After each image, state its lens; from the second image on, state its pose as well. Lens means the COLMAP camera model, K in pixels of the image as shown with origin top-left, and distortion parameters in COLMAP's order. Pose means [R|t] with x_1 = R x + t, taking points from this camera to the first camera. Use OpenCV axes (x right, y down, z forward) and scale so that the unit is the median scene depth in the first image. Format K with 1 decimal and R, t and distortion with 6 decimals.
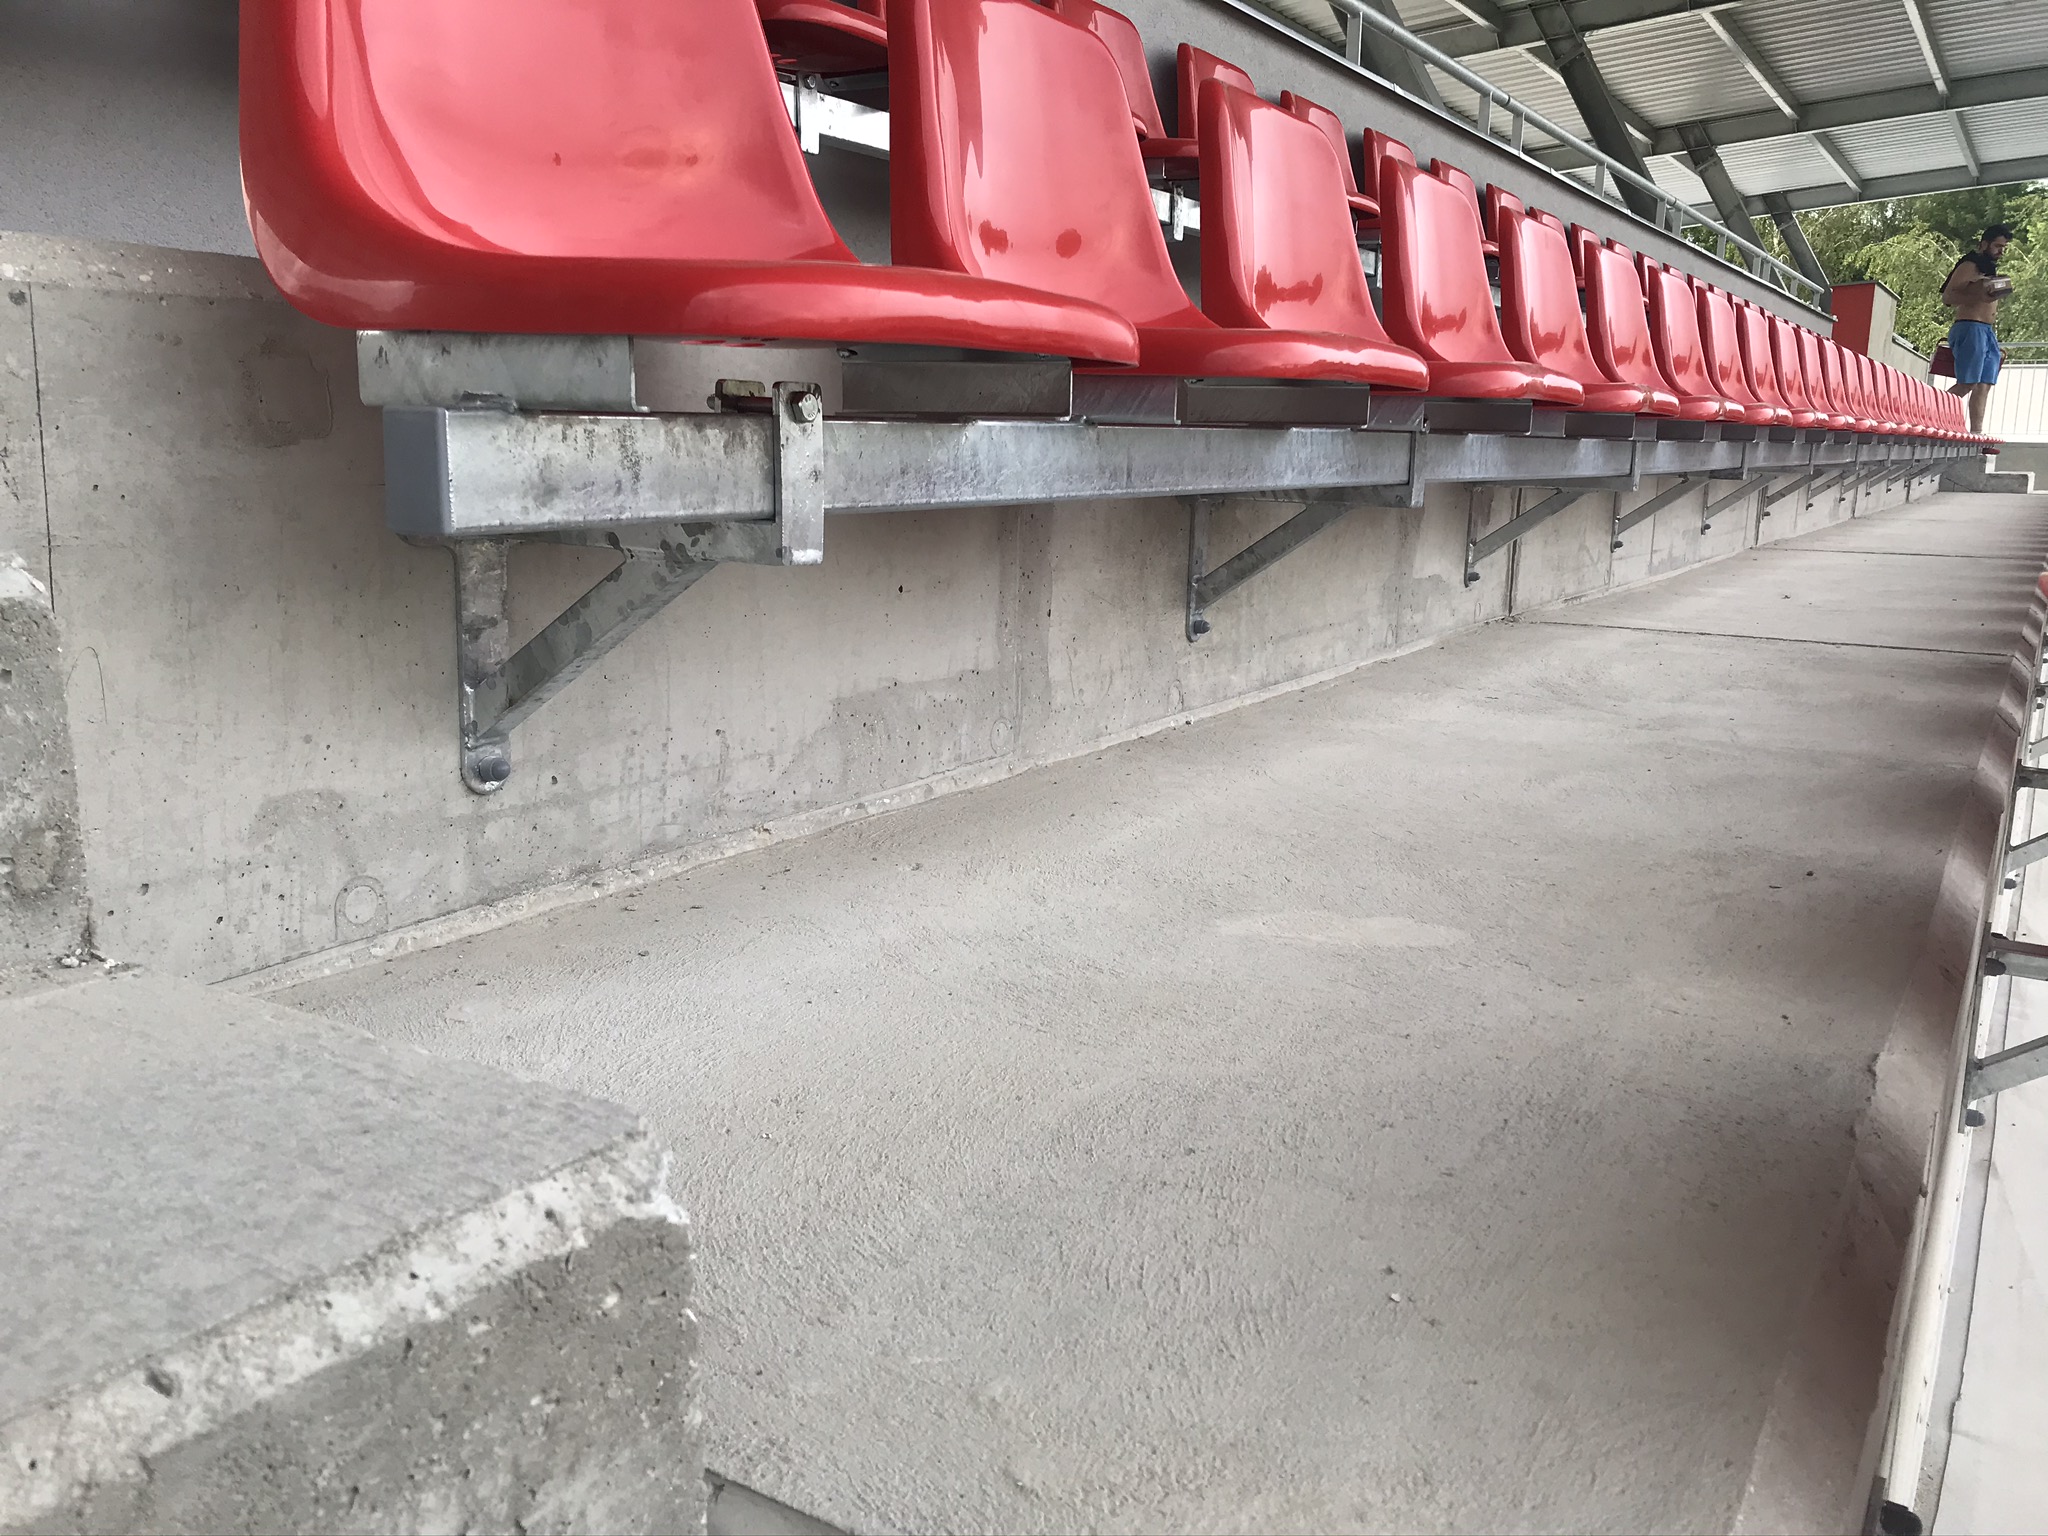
lens RADIAL K [[1655.3, 0, 1027.8], [0, 1655.3, 761.9], [0, 0, 1]] dist [0.011207, 0.007979]
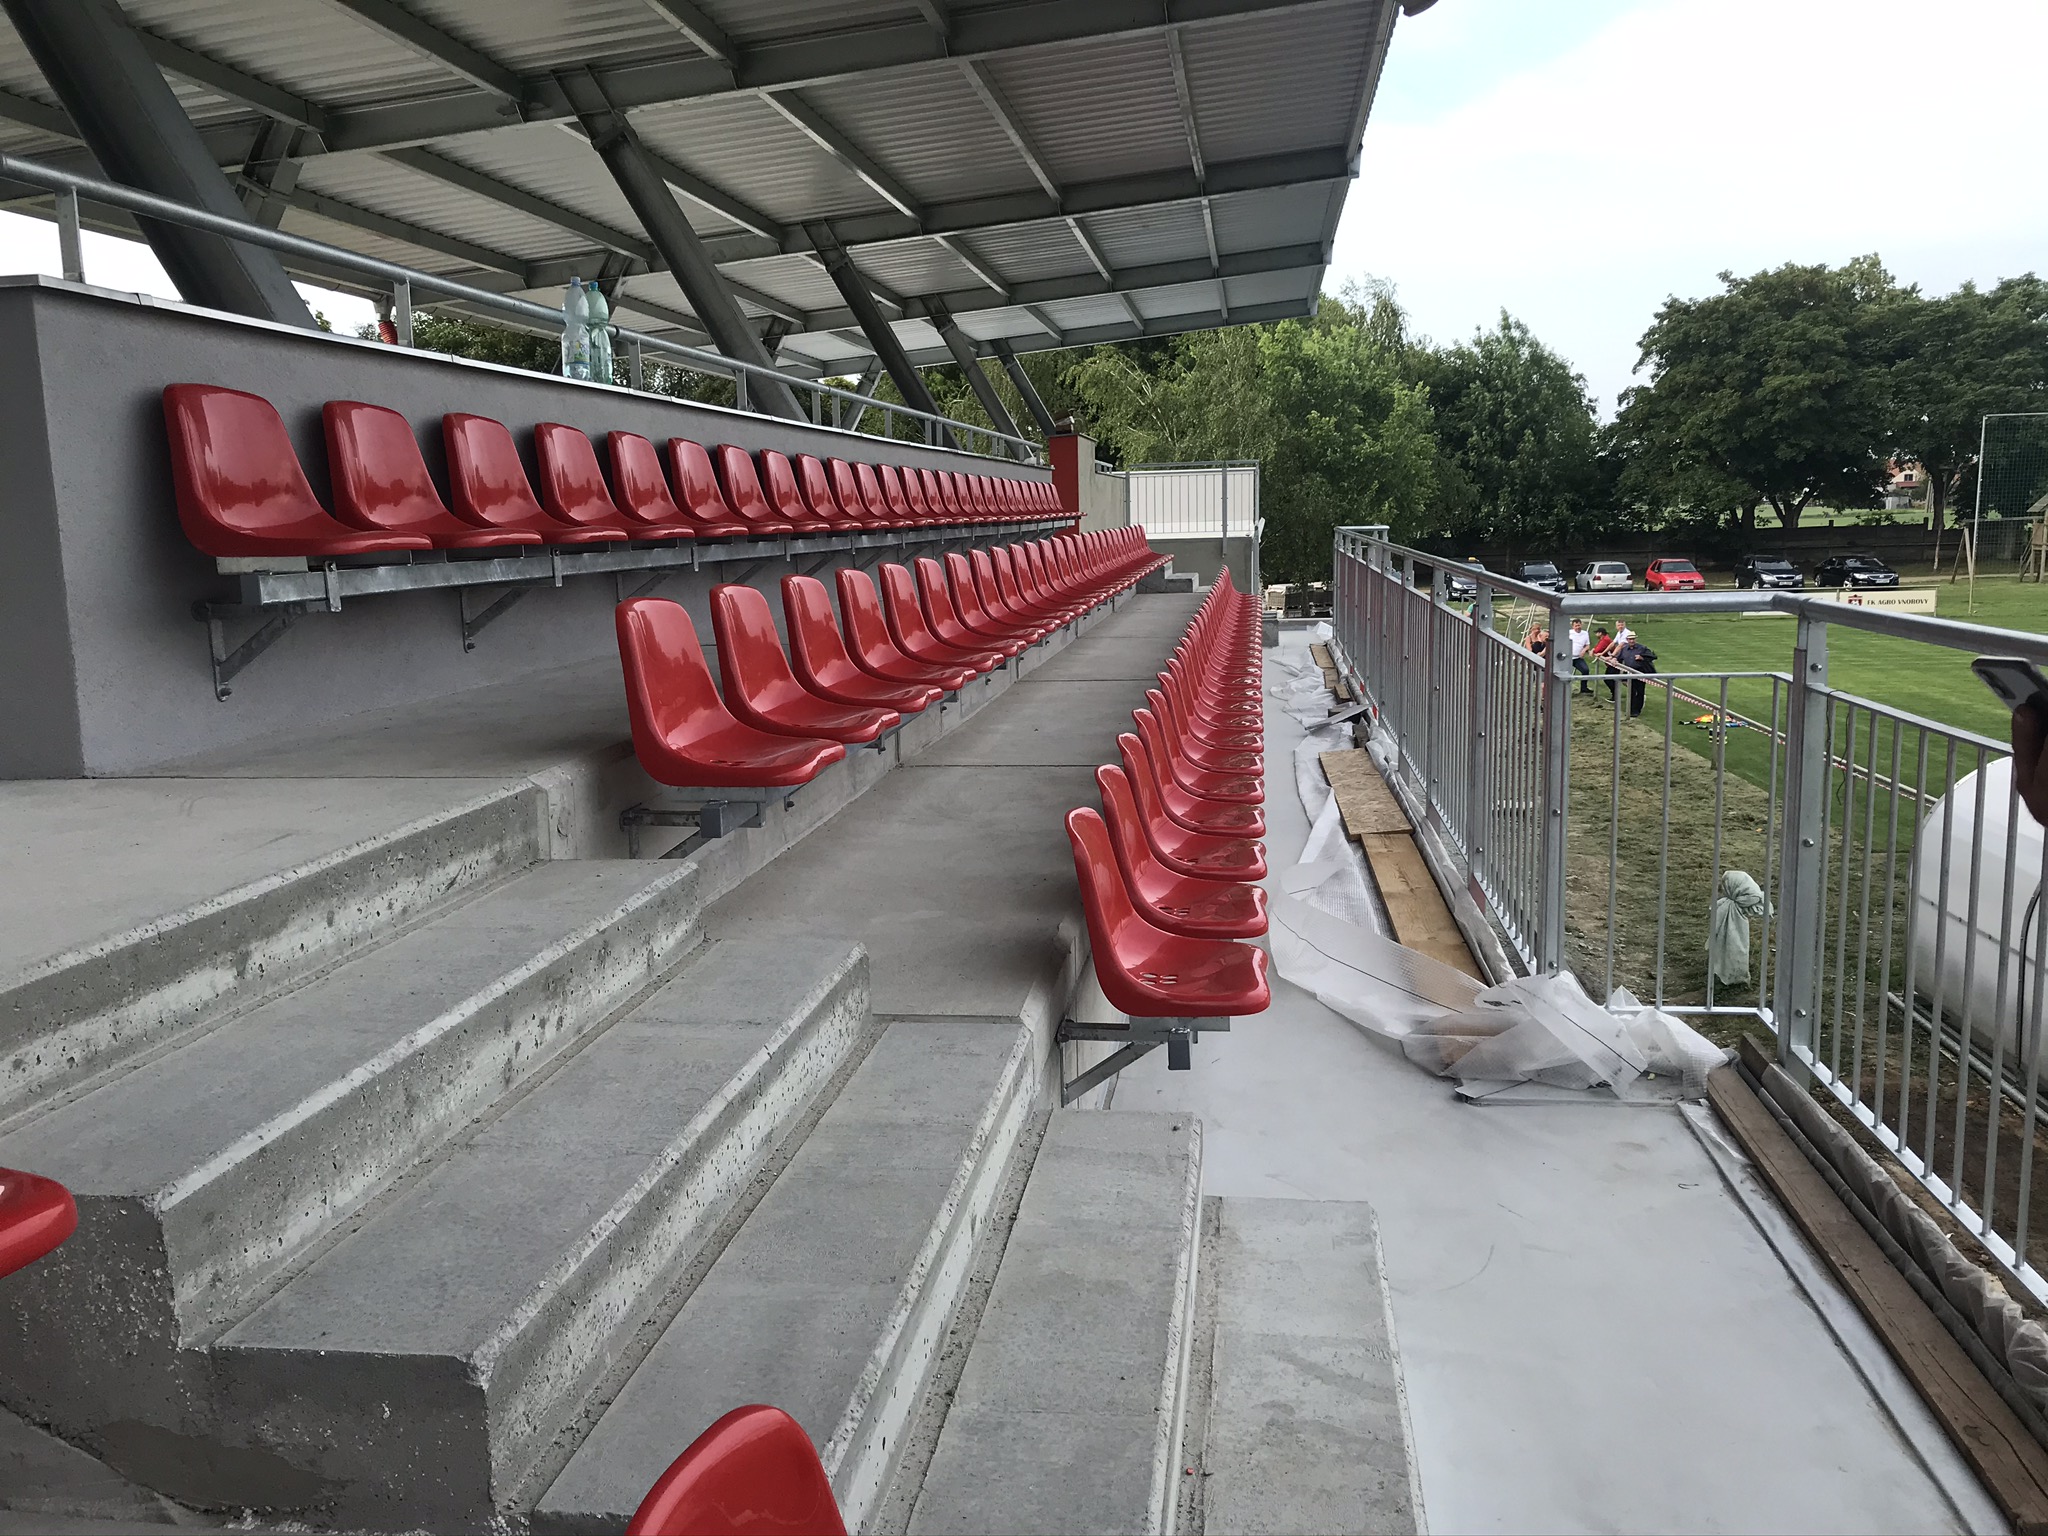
lens RADIAL K [[1655.3, 0, 1024.8], [0, 1655.3, 764.1], [0, 0, 1]] dist [0.011207, 0.007979]
pose [[0.913758, -0.097761, 0.394321, -0.337268], [0.114676, 0.993212, -0.019498, -0.039960], [-0.389739, 0.063036, 0.918766, -0.817388]]
